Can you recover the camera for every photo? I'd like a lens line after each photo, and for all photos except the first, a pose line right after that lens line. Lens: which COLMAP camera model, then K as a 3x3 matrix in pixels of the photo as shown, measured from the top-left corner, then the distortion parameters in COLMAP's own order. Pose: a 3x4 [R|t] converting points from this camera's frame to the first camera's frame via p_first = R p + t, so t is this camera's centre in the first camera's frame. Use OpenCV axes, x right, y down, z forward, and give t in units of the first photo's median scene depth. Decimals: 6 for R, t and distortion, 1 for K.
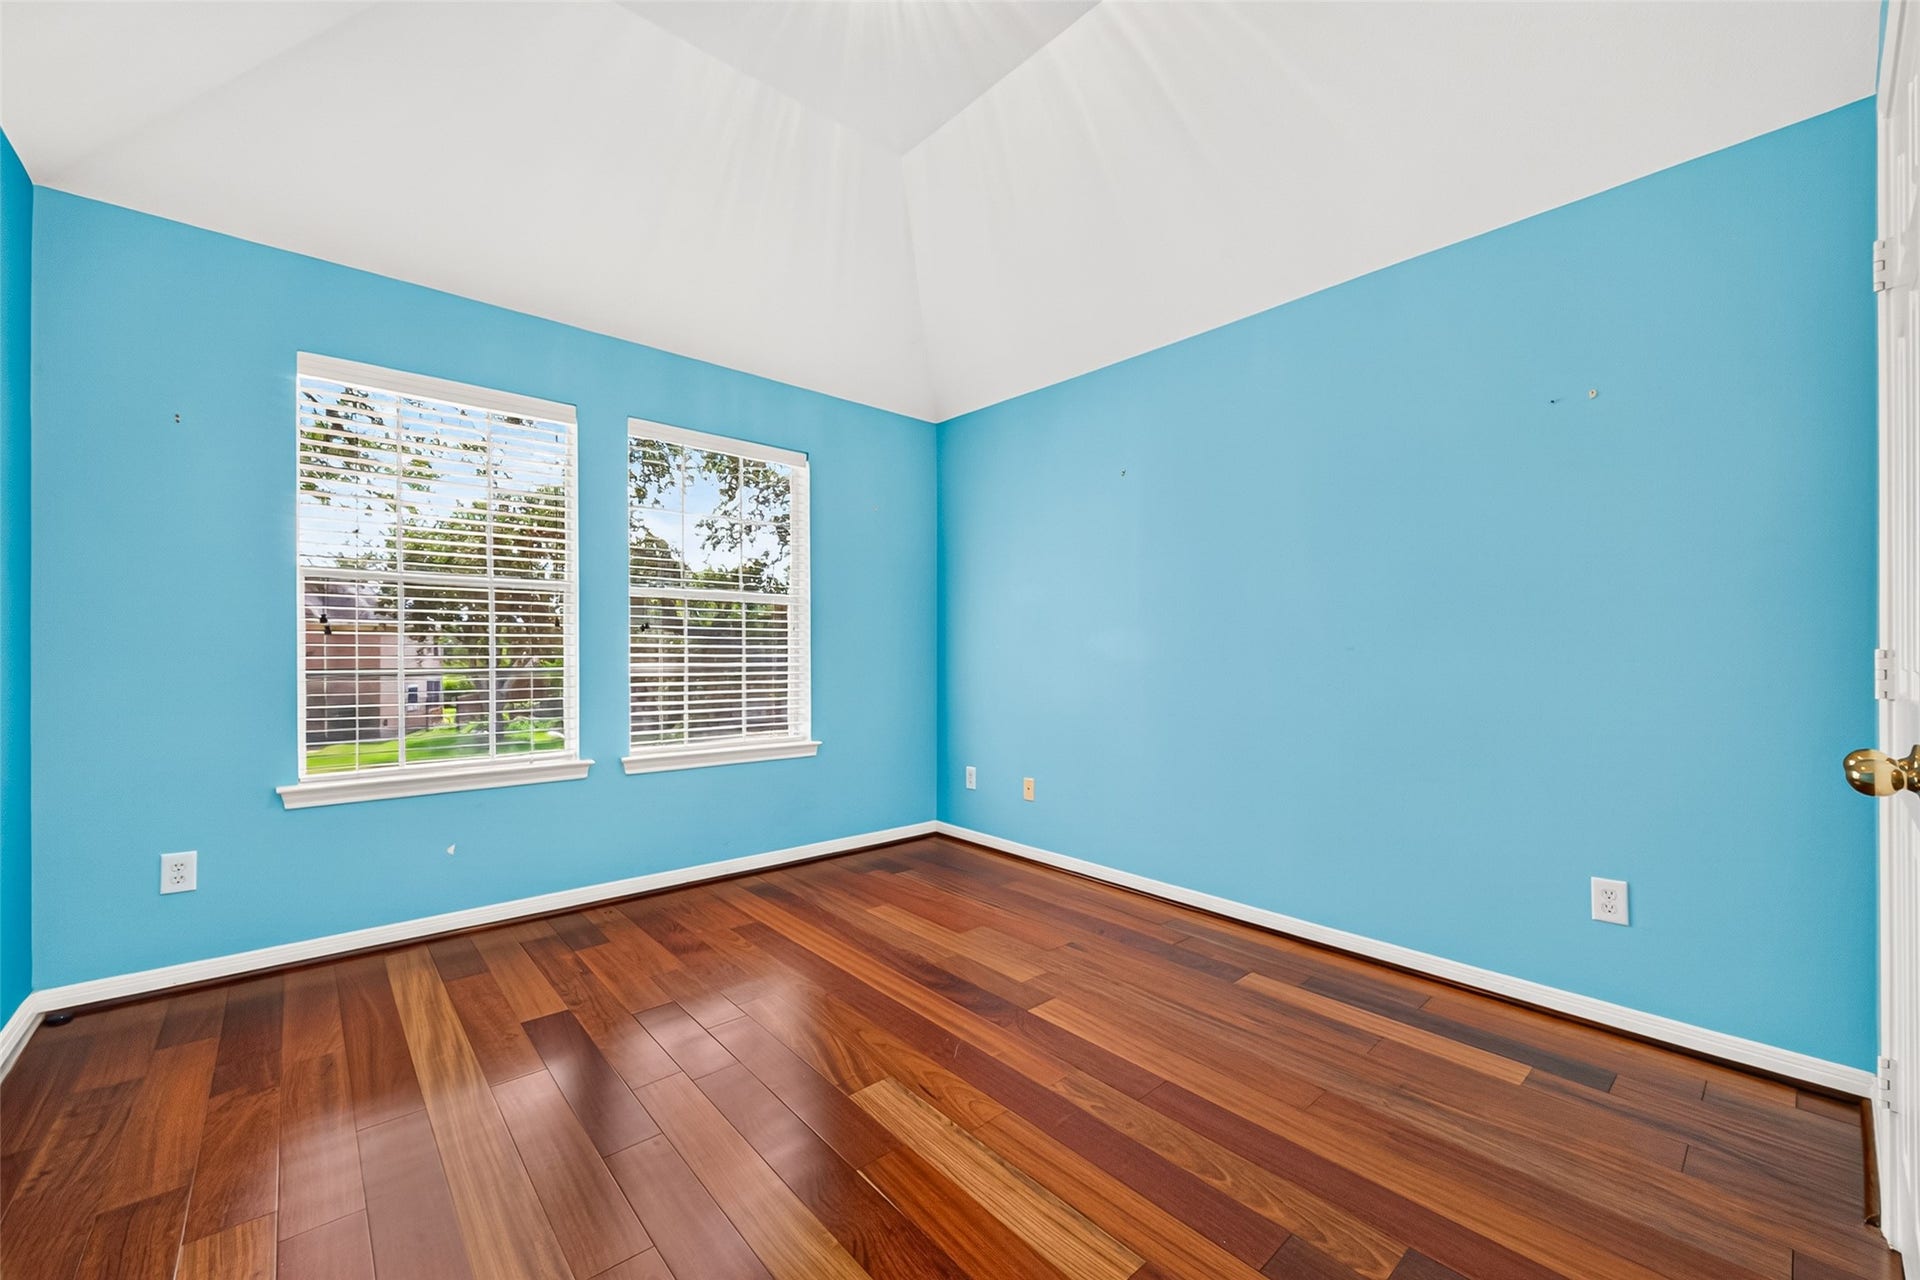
lens RADIAL K [[748.0, 0, 956.2], [0, 748.0, 643.5], [0, 0, 1]] dist [0.004483, -0.001144]
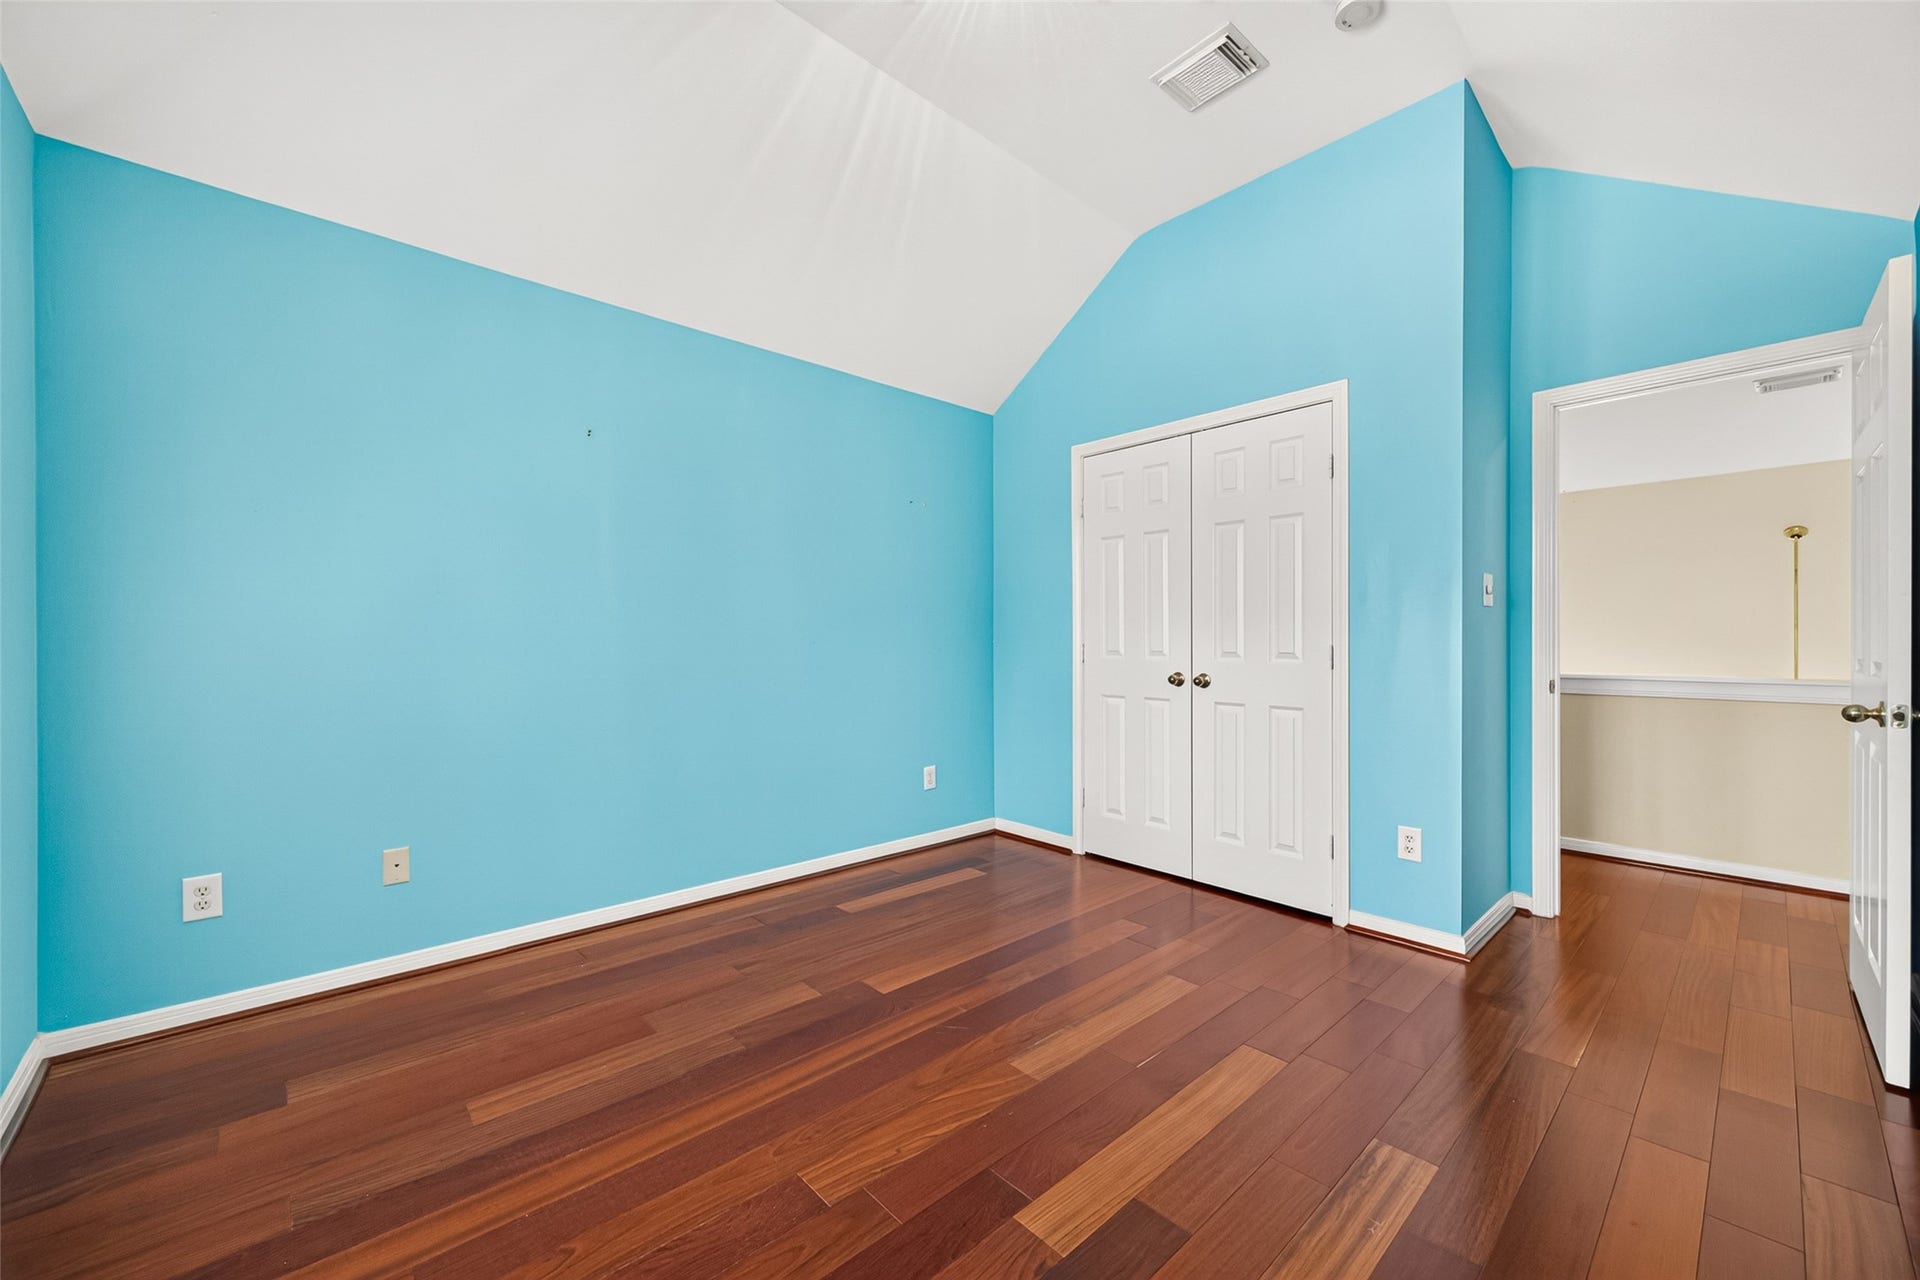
lens RADIAL K [[748.0, 0, 965.3], [0, 748.0, 636.4], [0, 0, 1]] dist [0.004483, -0.001144]
pose [[-0.021596, 0.005303, 0.999753, -0.839383], [-0.005206, 0.999972, -0.005416, 0.001465], [-0.999753, -0.005322, -0.021568, 0.810859]]
